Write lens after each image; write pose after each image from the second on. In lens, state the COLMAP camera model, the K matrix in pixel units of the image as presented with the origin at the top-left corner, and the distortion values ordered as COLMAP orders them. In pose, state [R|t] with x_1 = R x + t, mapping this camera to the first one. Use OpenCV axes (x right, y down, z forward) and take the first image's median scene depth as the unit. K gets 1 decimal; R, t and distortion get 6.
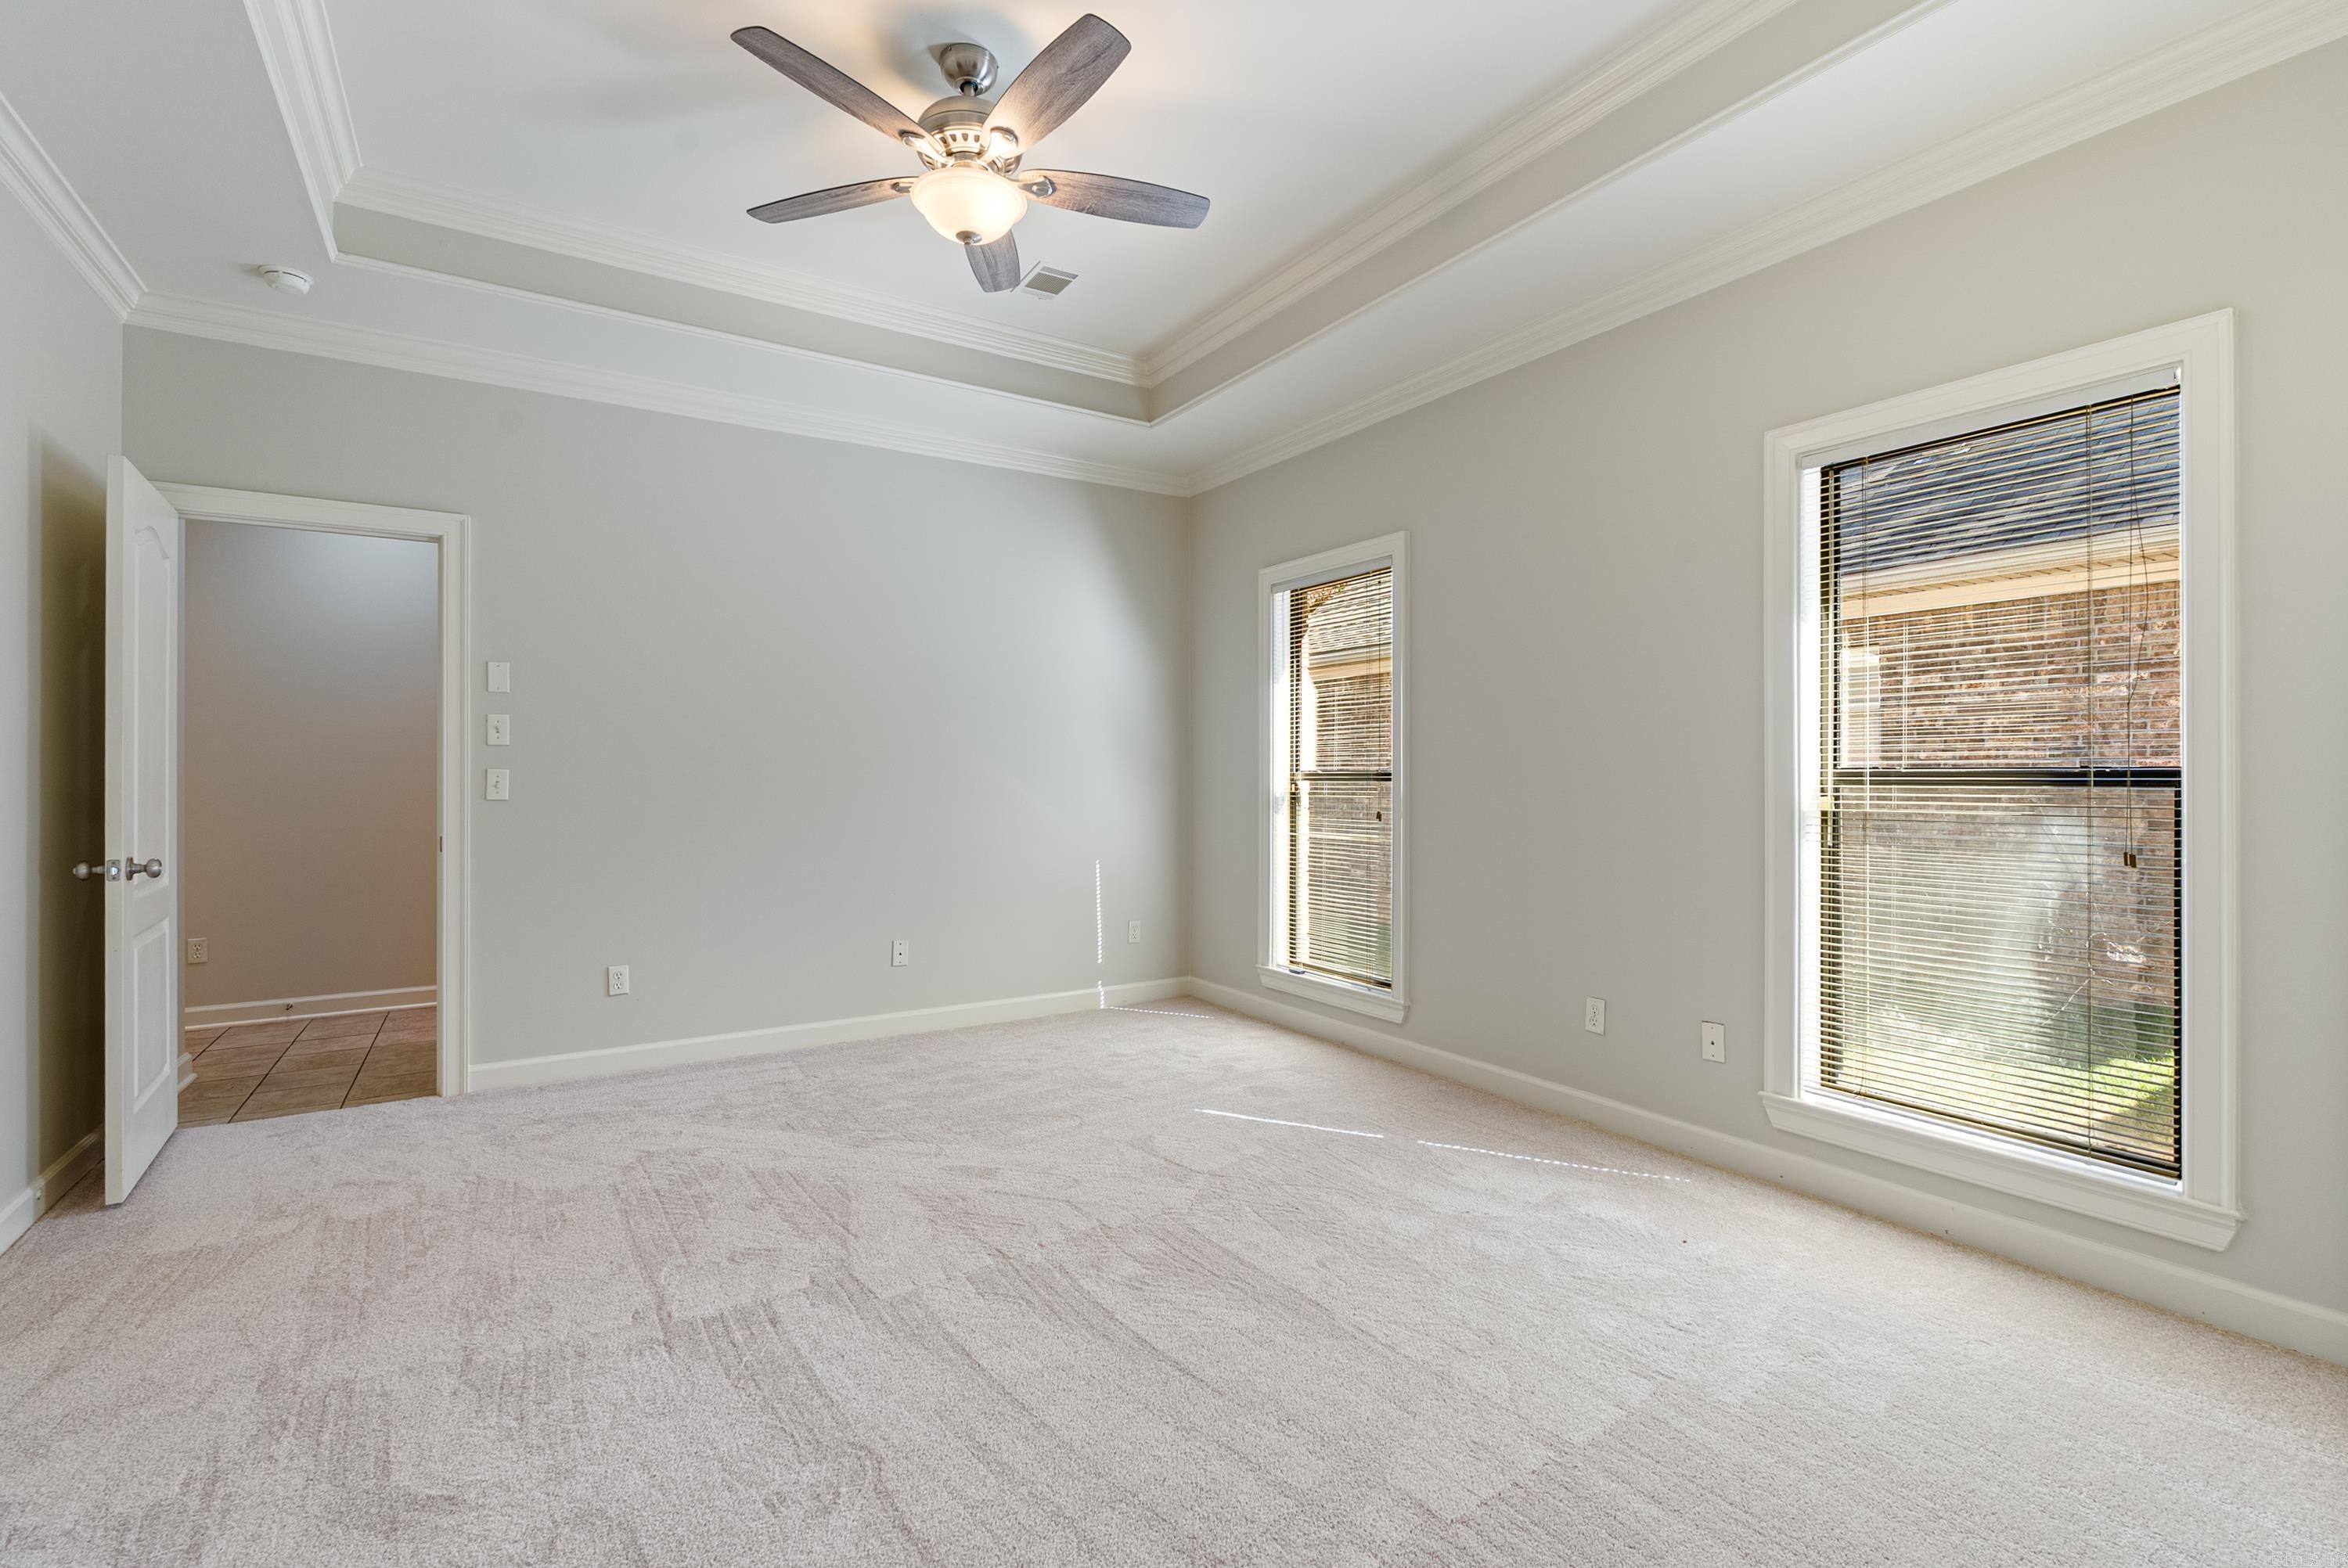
lens RADIAL K [[1039.6, 0, 1173.4], [0, 1039.6, 777.1], [0, 0, 1]] dist [-0.005946, 0.000374]
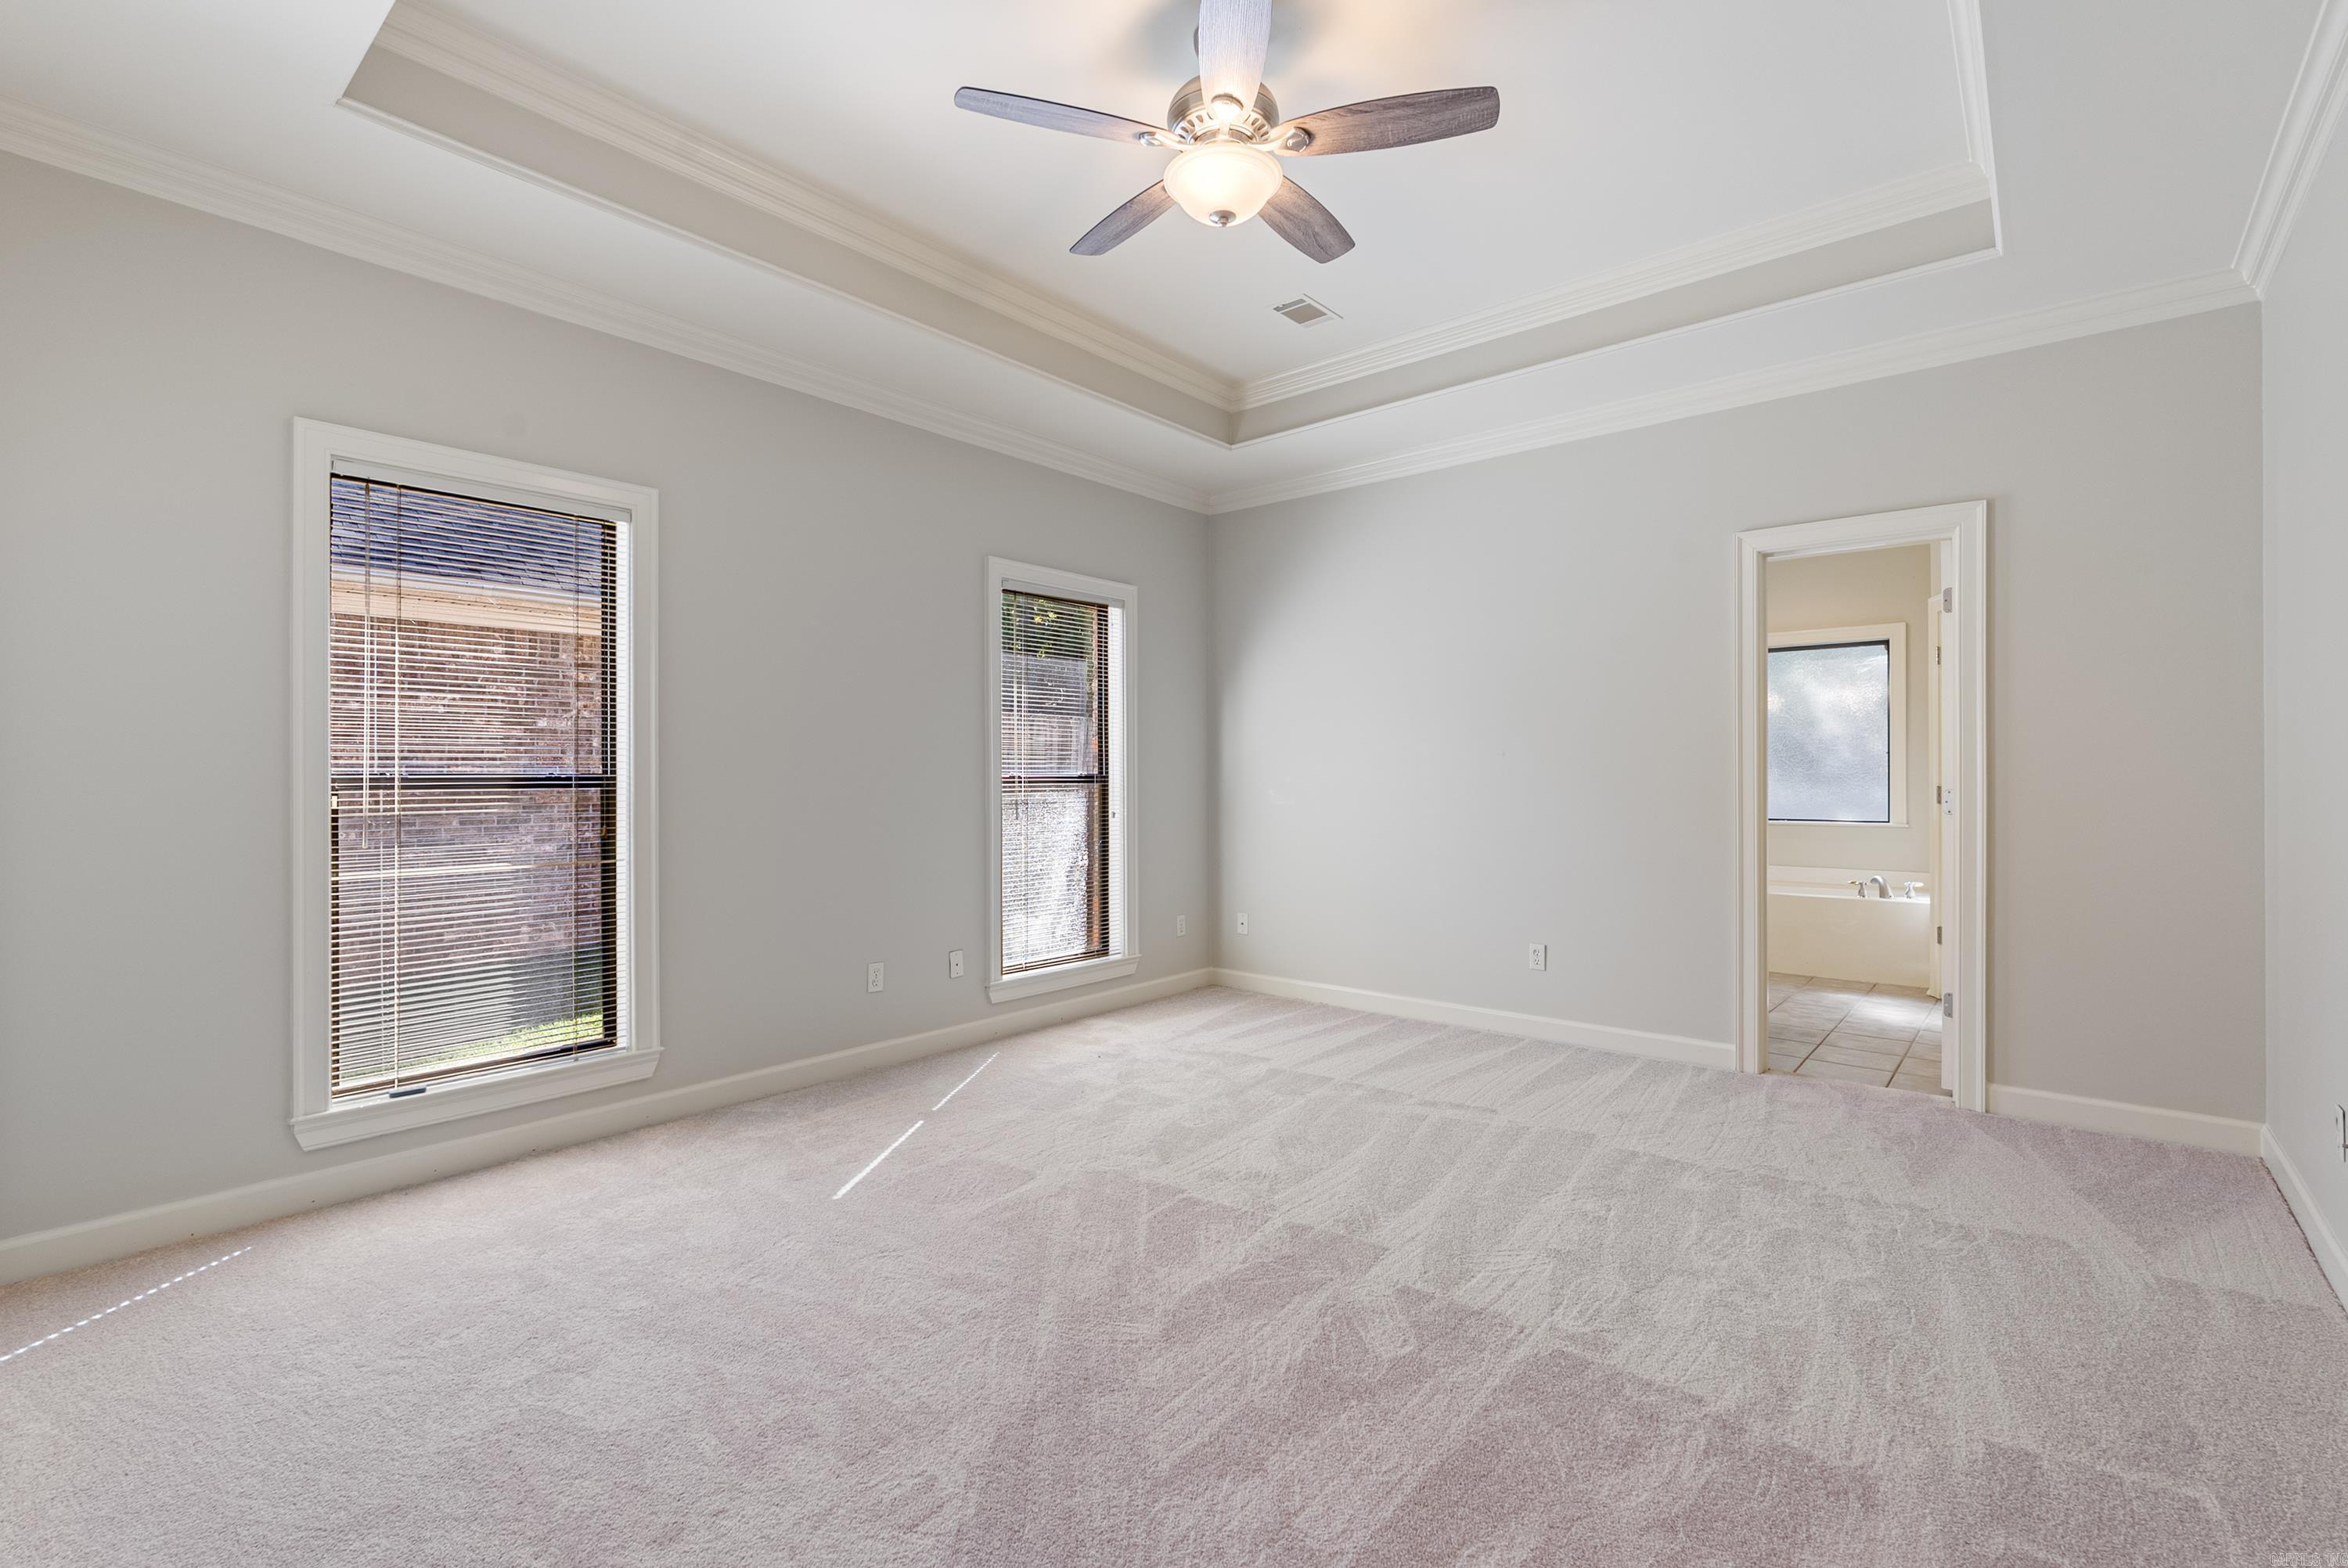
lens RADIAL K [[1039.6, 0, 1176.6], [0, 1039.6, 781.0], [0, 0, 1]] dist [-0.005946, 0.000374]
pose [[-0.292509, -0.000404, 0.956263, -0.510790], [0.005408, 0.999983, 0.002077, 0.000867], [-0.956247, 0.005779, -0.292502, 0.612462]]
